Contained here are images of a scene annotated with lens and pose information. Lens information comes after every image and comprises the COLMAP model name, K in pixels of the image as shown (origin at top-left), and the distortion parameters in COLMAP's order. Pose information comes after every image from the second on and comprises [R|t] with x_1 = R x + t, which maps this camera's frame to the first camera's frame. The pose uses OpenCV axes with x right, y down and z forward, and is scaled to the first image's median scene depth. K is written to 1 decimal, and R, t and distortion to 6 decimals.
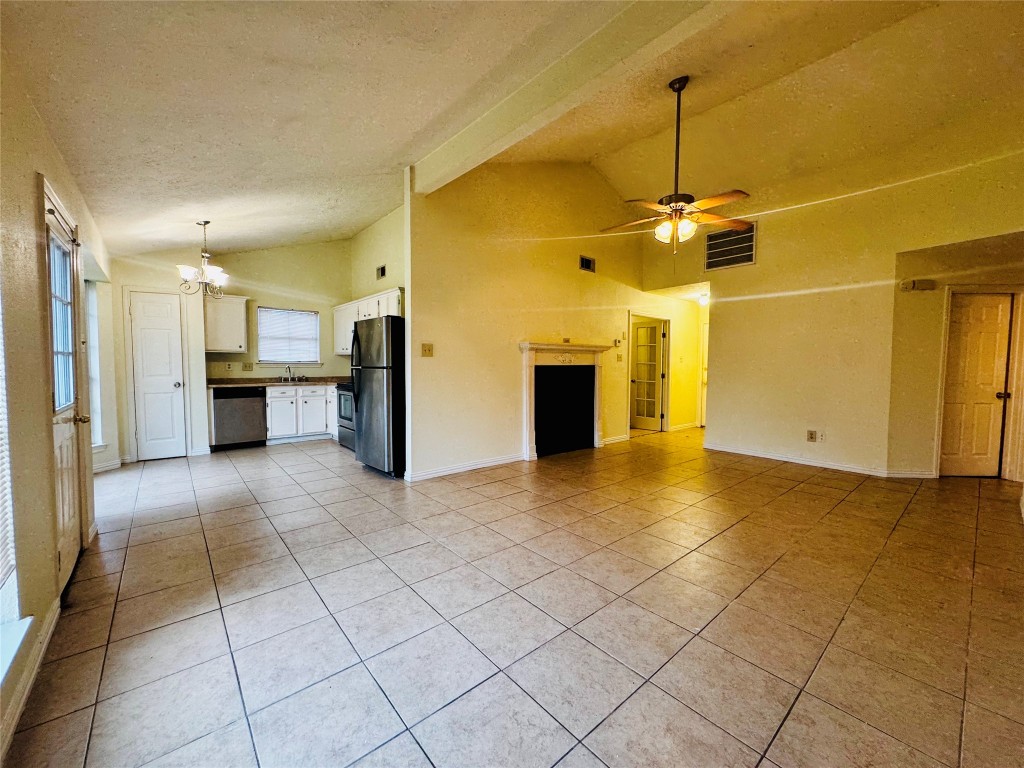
lens RADIAL K [[413.1, 0, 513.0], [0, 413.1, 384.4], [0, 0, 1]] dist [-0.003926, 0.001228]
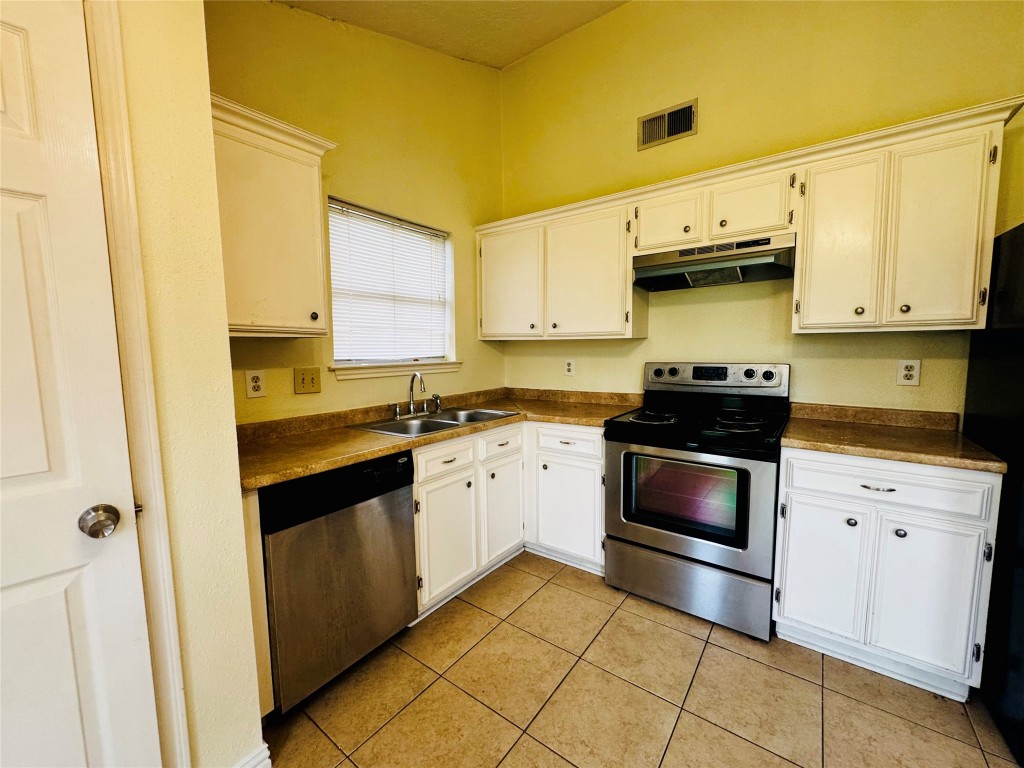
lens RADIAL K [[413.1, 0, 511.9], [0, 413.1, 383.1], [0, 0, 1]] dist [-0.003926, 0.001228]
pose [[0.974207, -0.036843, 0.222627, -0.785784], [0.029026, 0.998845, 0.038286, -0.068962], [-0.223781, -0.030836, 0.974152, 0.912805]]
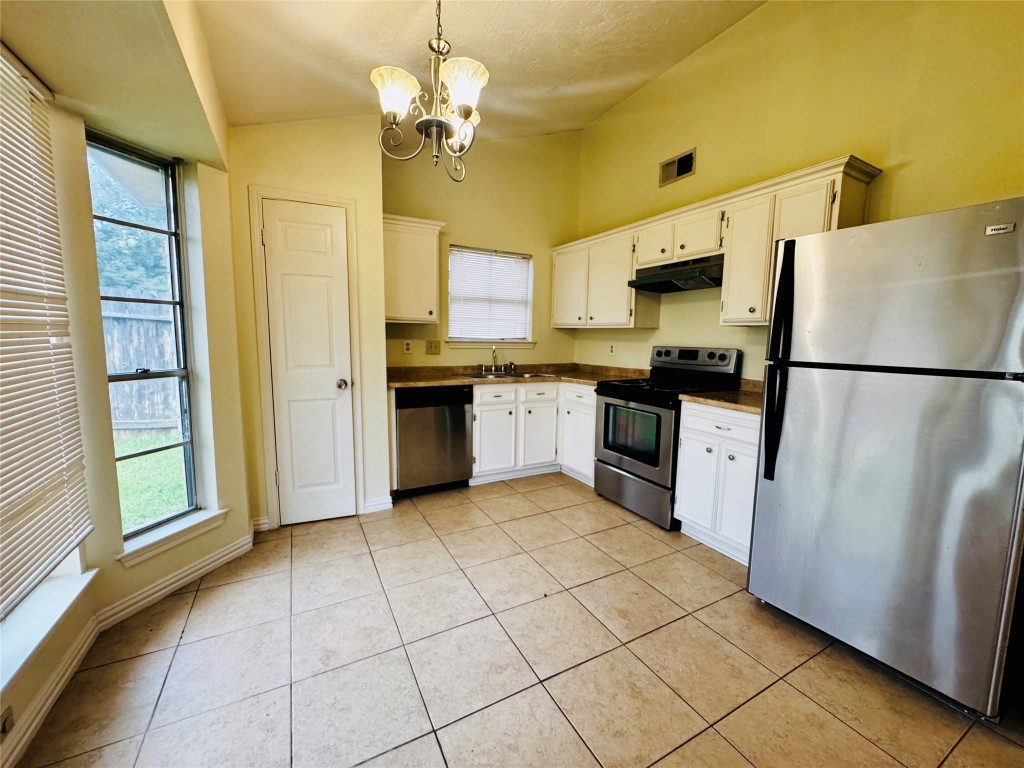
lens RADIAL K [[413.1, 0, 511.2], [0, 413.1, 383.3], [0, 0, 1]] dist [-0.003926, 0.001228]
pose [[0.977513, 0.033605, -0.208179, -0.572788], [-0.021158, 0.997869, 0.061730, -0.042897], [0.209809, -0.055937, 0.976141, 0.616507]]
